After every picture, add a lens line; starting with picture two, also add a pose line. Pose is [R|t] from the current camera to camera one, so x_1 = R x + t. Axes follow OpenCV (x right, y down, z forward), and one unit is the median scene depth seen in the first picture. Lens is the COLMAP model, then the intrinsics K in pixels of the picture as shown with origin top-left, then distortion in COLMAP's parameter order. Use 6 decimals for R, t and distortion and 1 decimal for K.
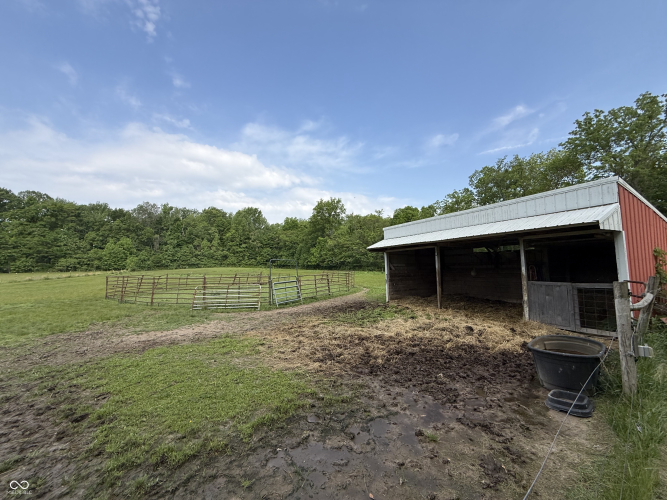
lens RADIAL K [[265.2, 0, 335.7], [0, 265.2, 242.2], [0, 0, 1]] dist [0.000929, -0.000702]
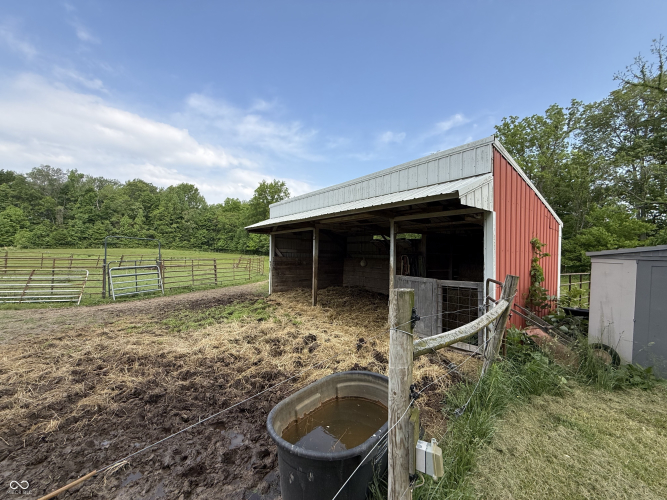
lens RADIAL K [[265.2, 0, 332.1], [0, 265.2, 234.7], [0, 0, 1]] dist [0.000929, -0.000702]
pose [[0.982867, 0.051559, 0.176957, 0.236014], [-0.054981, 0.998382, 0.014485, 0.016665], [-0.175924, -0.023966, 0.984112, 0.162287]]
